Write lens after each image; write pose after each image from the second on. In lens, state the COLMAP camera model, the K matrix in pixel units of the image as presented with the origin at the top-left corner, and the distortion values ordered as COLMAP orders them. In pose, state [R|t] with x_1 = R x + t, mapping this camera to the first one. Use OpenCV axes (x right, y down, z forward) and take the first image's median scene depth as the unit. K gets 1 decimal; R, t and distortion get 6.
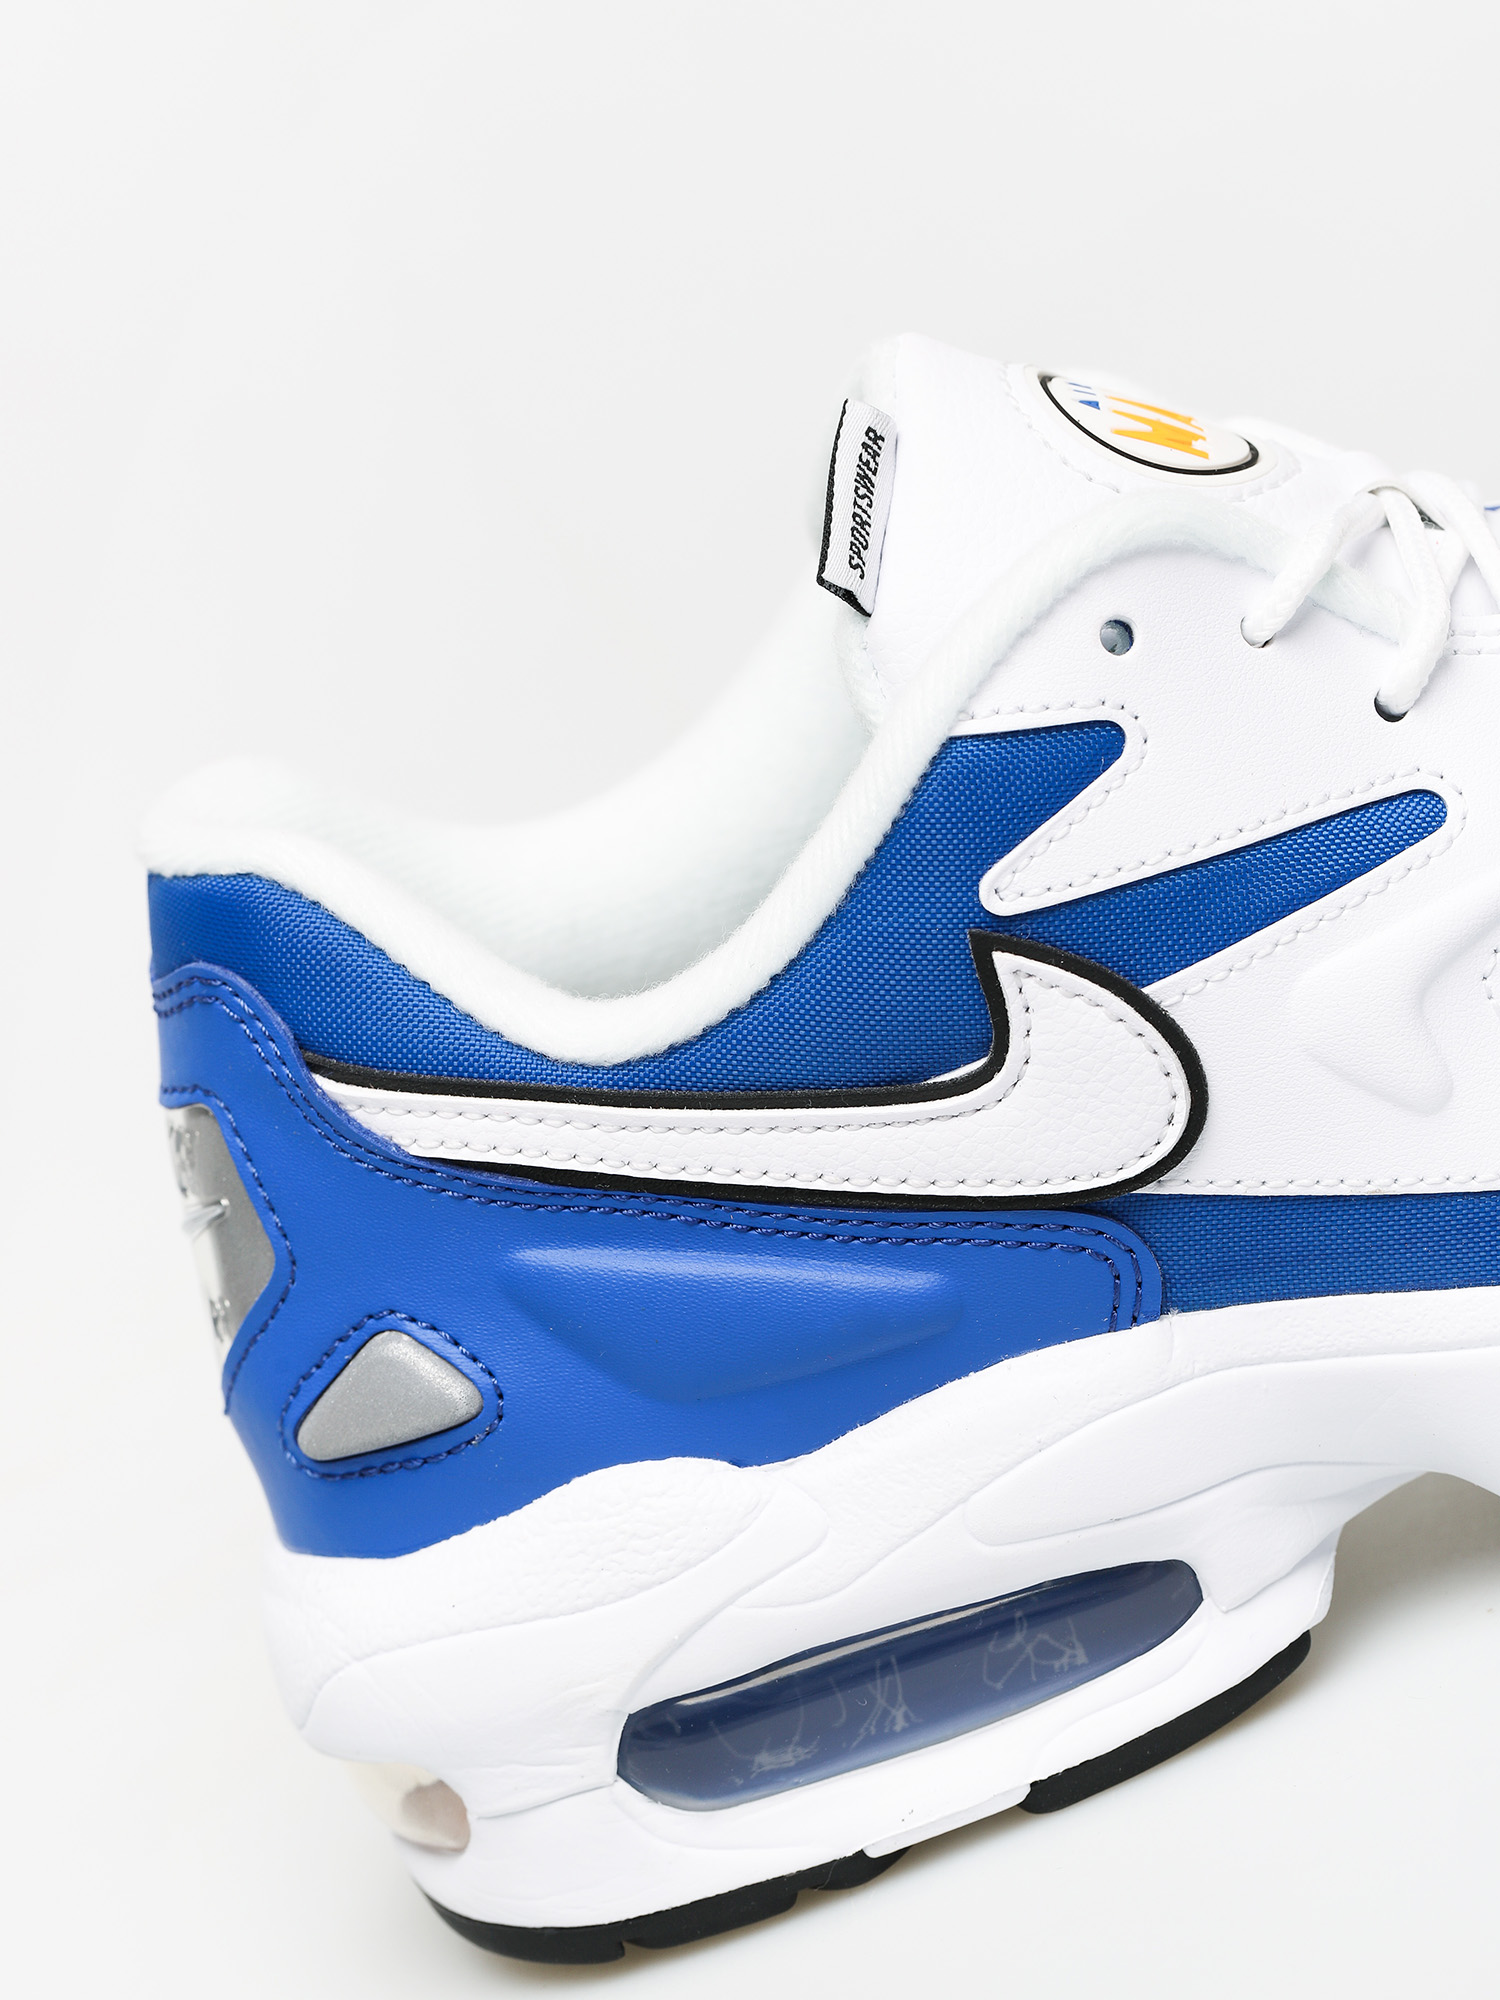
lens RADIAL K [[5667.2, 0, 750.0], [0, 5667.2, 1000.0], [0, 0, 1]] dist [0.047683, 0.505323]
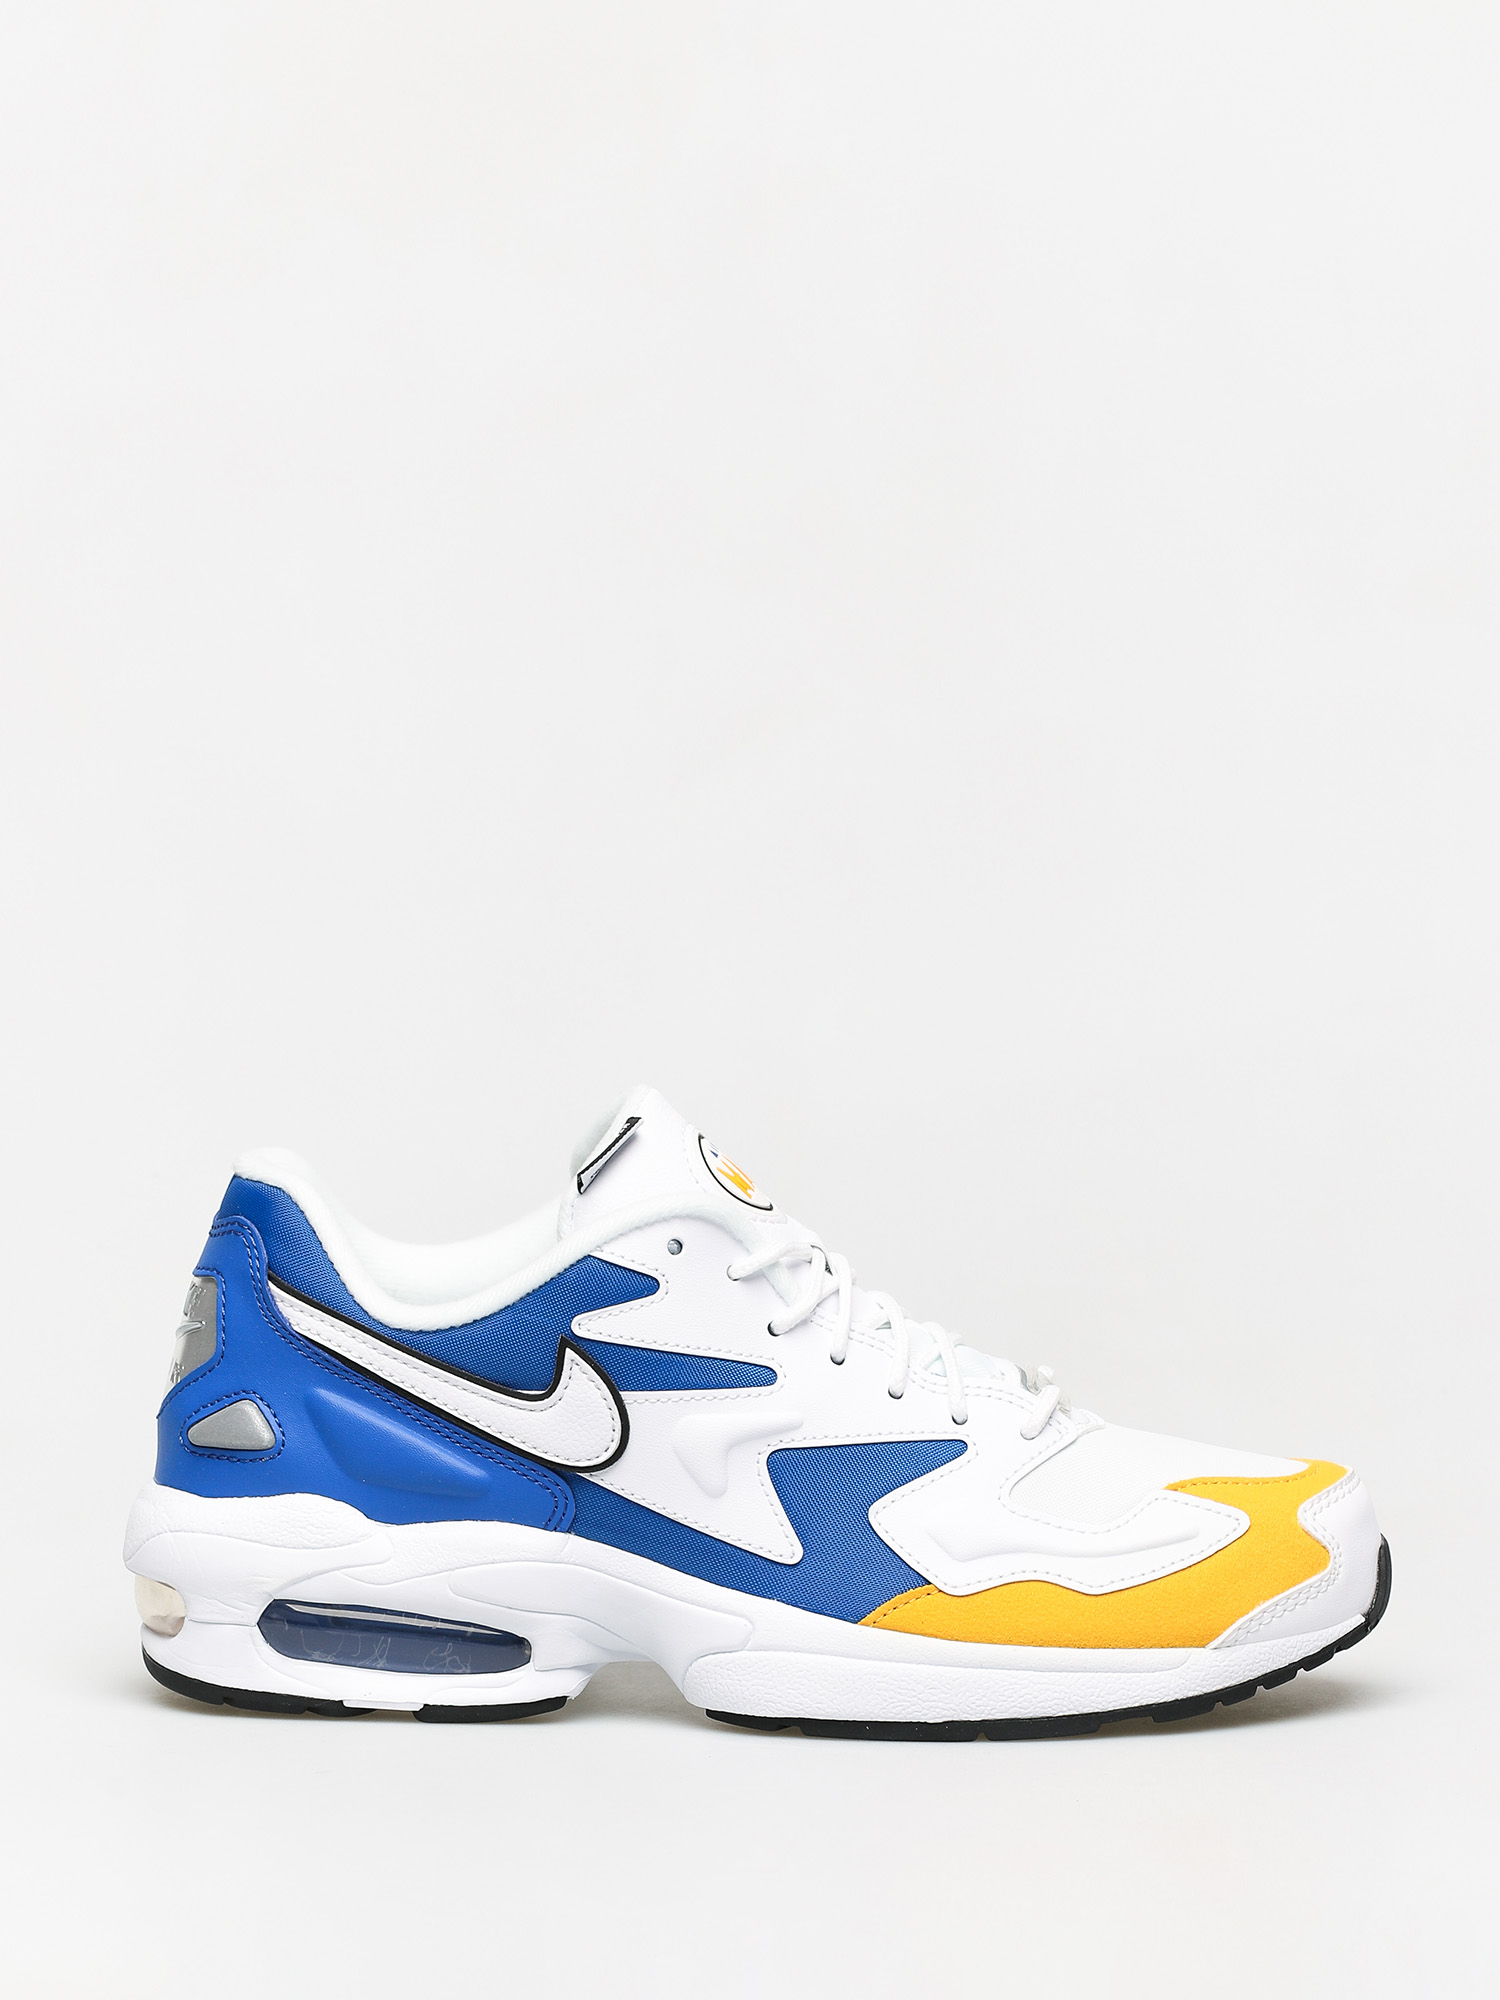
lens RADIAL K [[5638.3, 0, 750.0], [0, 5638.3, 1000.0], [0, 0, 1]] dist [-0.031372, -0.424852]
pose [[0.906434, 0.422159, -0.012648, 0.076143], [-0.419618, 0.896770, -0.140442, 0.147462], [-0.047947, 0.132609, 0.990008, -1.217340]]
